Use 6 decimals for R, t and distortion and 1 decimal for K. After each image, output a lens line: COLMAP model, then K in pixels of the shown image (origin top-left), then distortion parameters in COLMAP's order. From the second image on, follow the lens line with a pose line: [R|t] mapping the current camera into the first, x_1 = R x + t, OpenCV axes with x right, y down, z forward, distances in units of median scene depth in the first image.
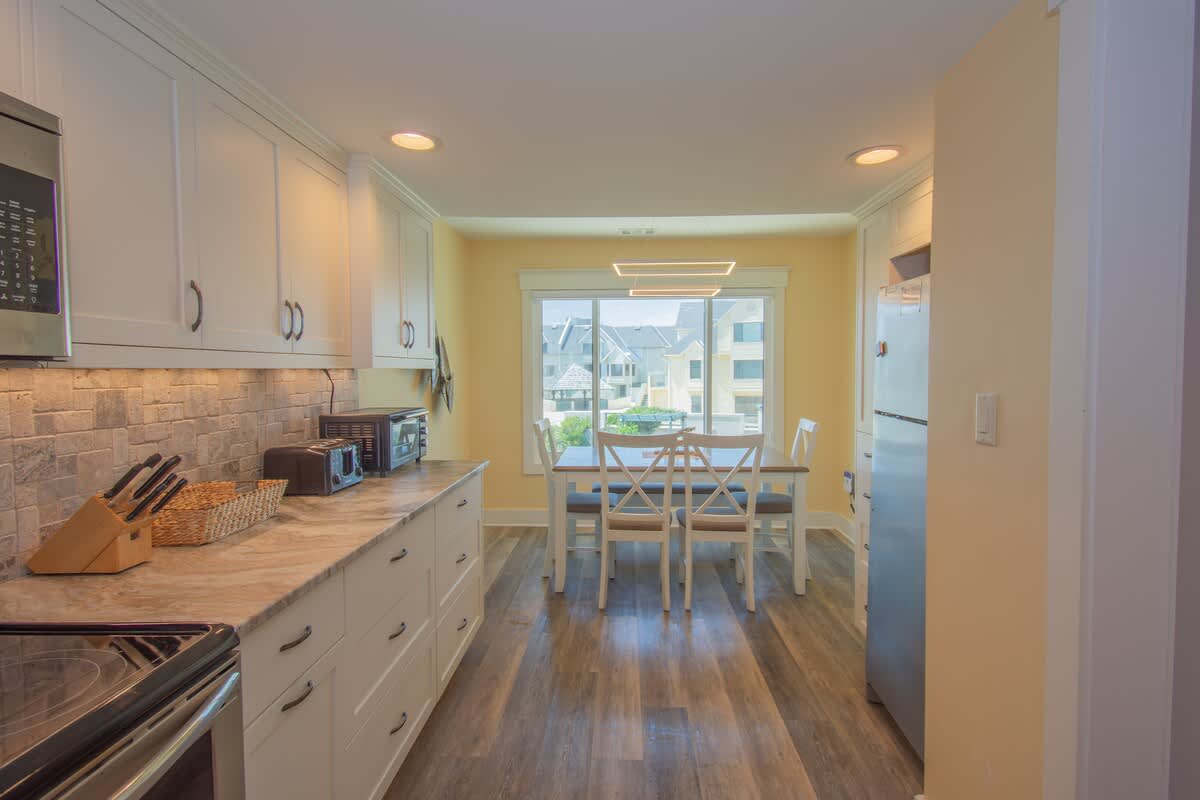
lens RADIAL K [[595.4, 0, 639.7], [0, 595.4, 396.2], [0, 0, 1]] dist [0.002506, 0.000234]
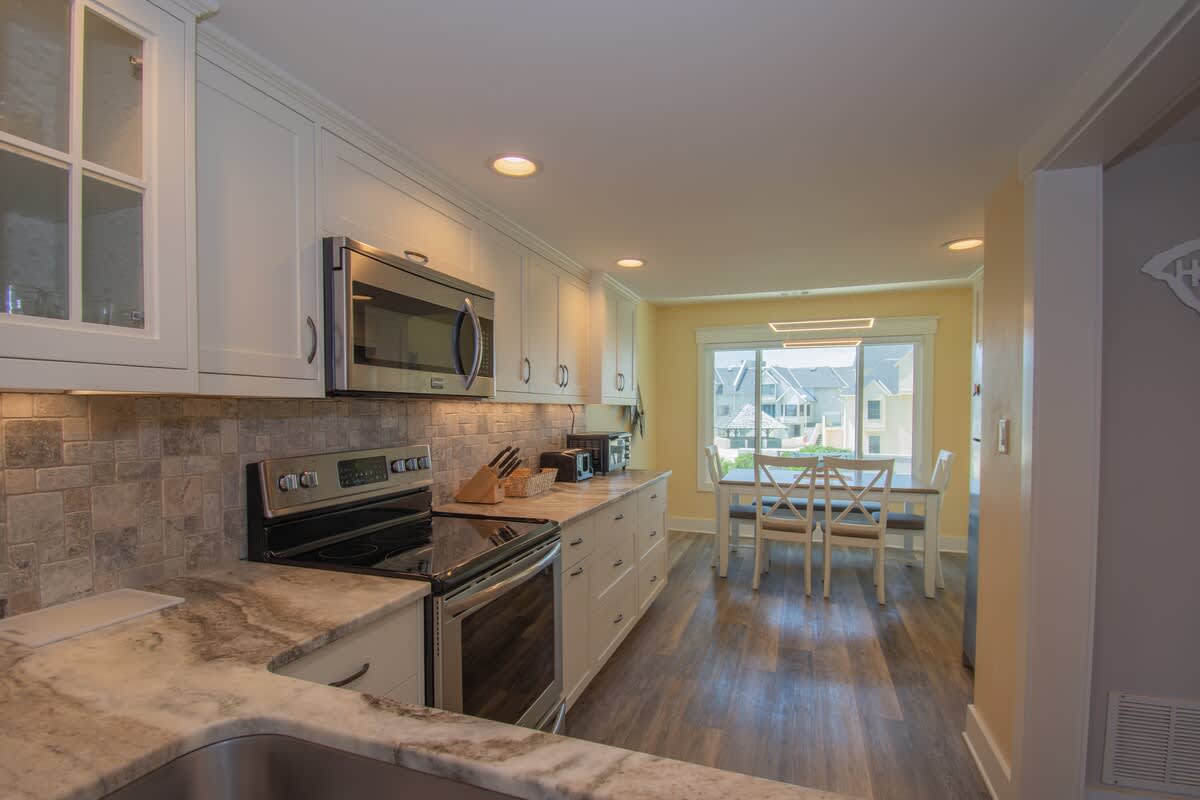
lens RADIAL K [[559.9, 0, 600.0], [0, 559.9, 400.0], [0, 0, 1]] dist [0.020582, -0.000040]
pose [[0.932472, -0.001076, -0.361239, 0.064845], [-0.021199, 0.998109, -0.057695, 0.021707], [0.360618, 0.061457, 0.930686, -0.295658]]
